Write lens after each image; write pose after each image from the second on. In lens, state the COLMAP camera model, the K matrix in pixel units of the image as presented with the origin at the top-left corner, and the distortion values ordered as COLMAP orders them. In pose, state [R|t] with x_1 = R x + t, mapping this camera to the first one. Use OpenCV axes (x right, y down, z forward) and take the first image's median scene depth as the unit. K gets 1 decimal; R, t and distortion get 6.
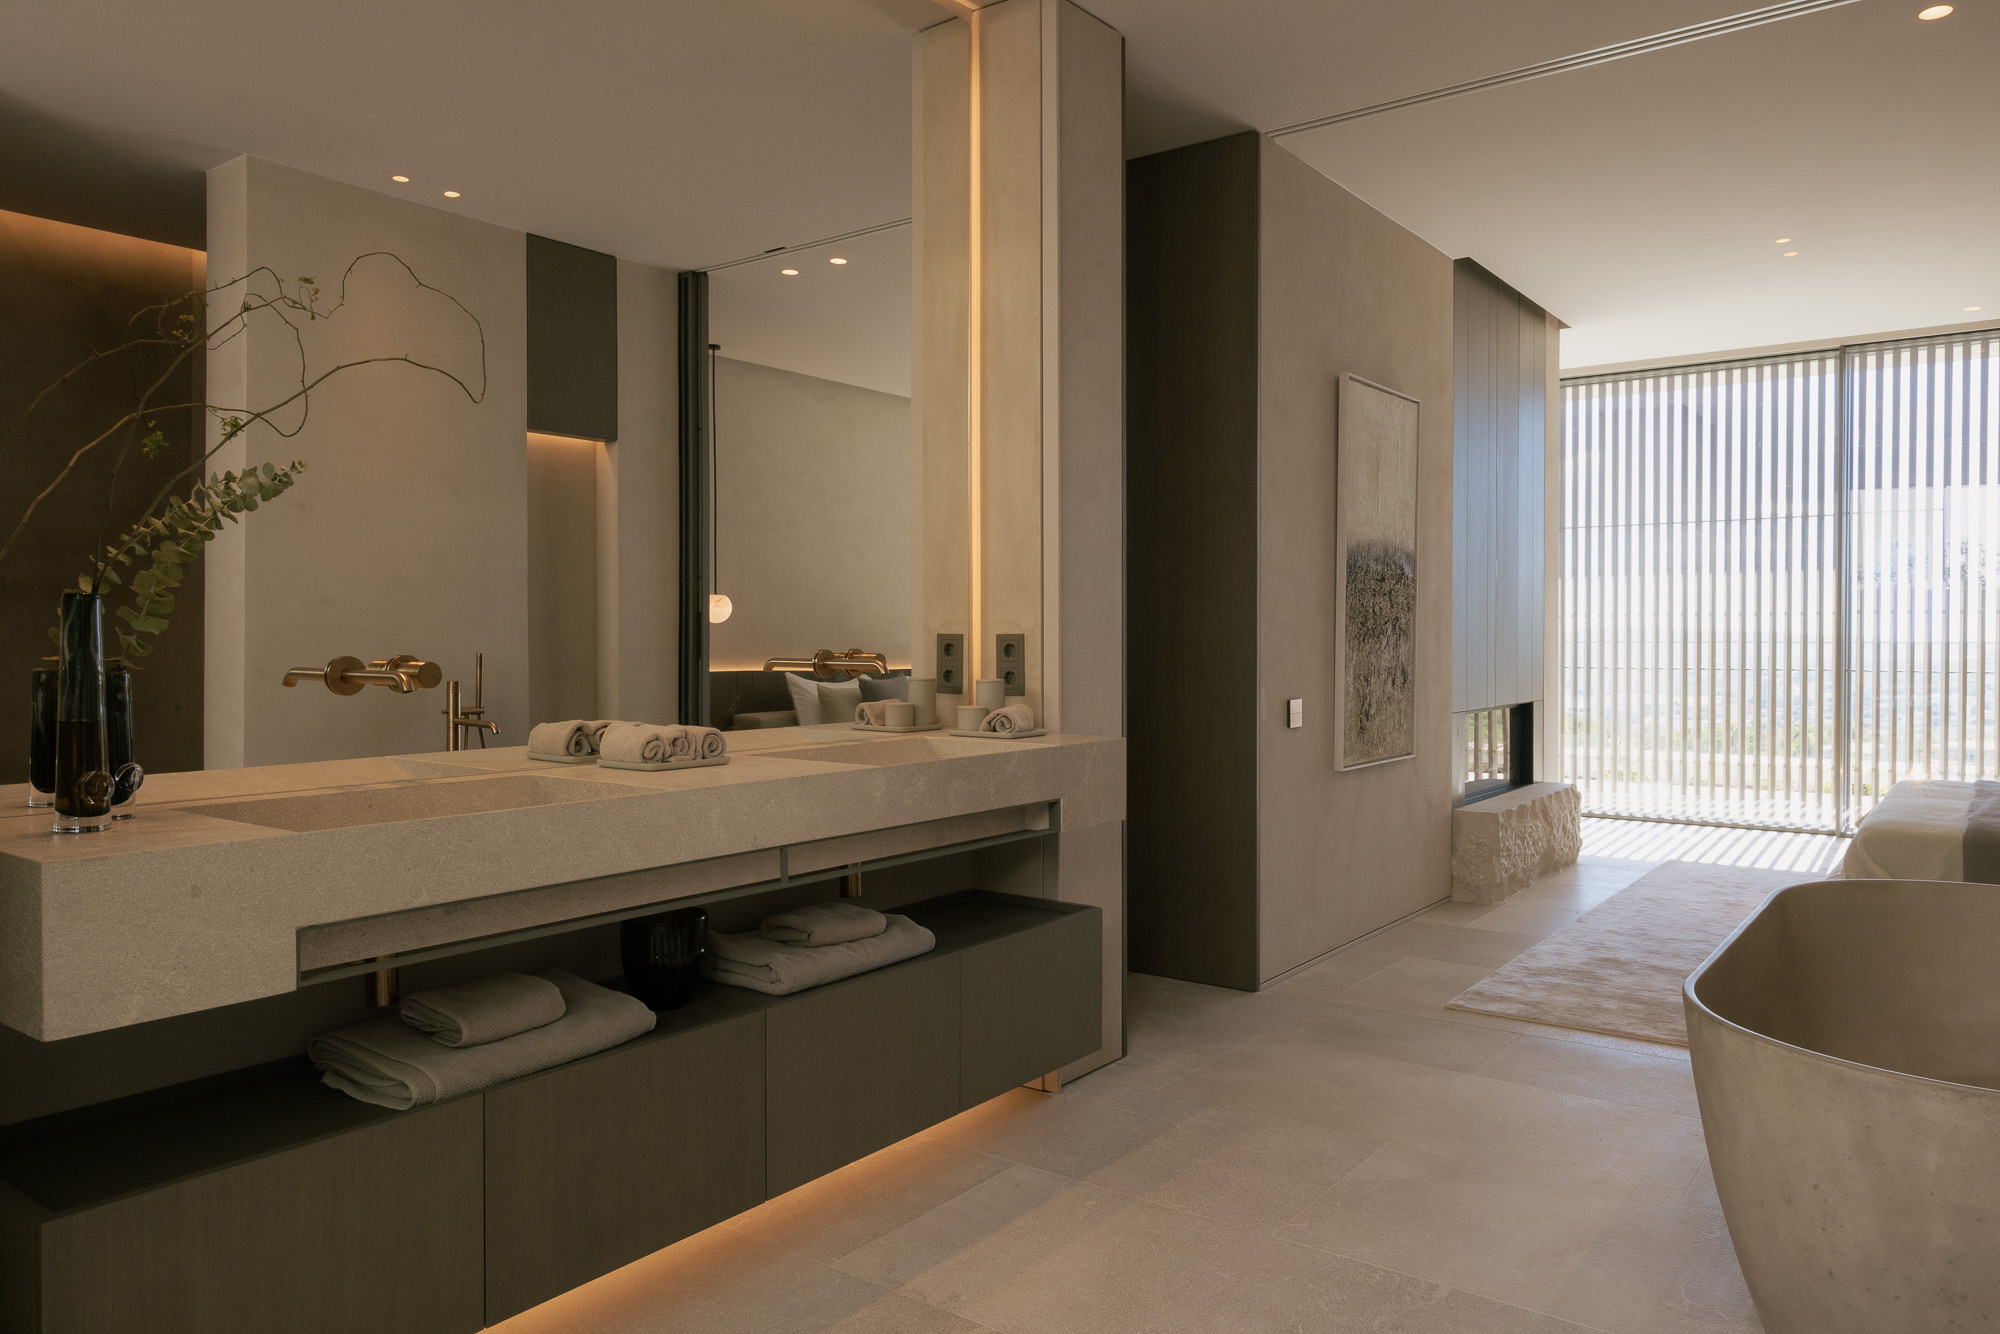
lens RADIAL K [[1333.0, 0, 1000.0], [0, 1333.0, 667.0], [0, 0, 1]] dist [0.000472, -0.000308]
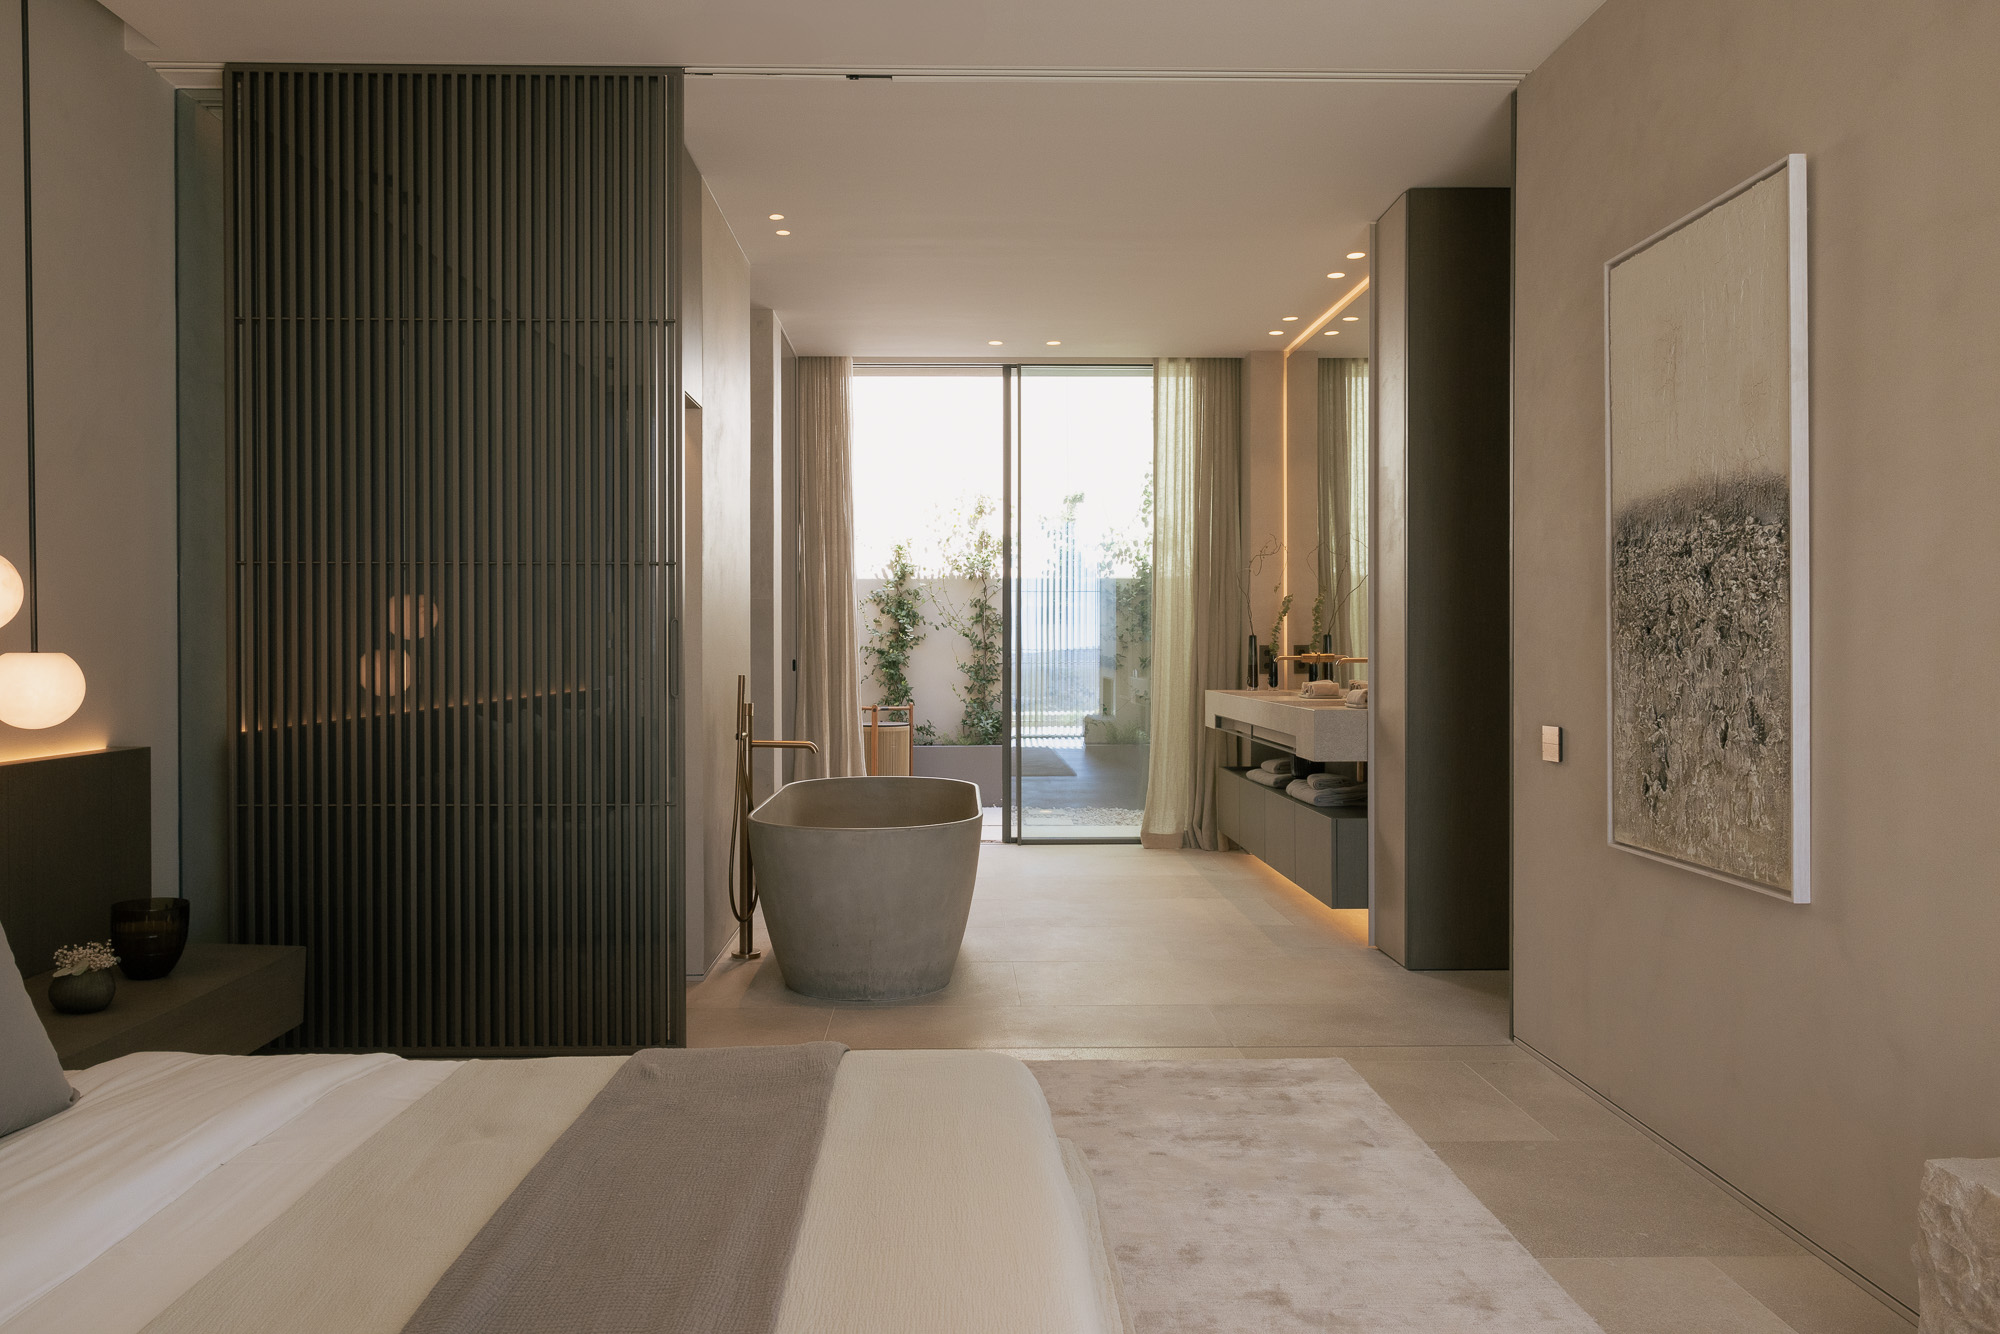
lens RADIAL K [[1333.0, 0, 1000.0], [0, 1333.0, 667.0], [0, 0, 1]] dist [0.000472, -0.000308]
pose [[-0.775691, 0.013356, -0.630971, 0.876523], [-0.014028, 0.999164, 0.038396, -0.033069], [0.630956, 0.038635, -0.774856, 1.253438]]
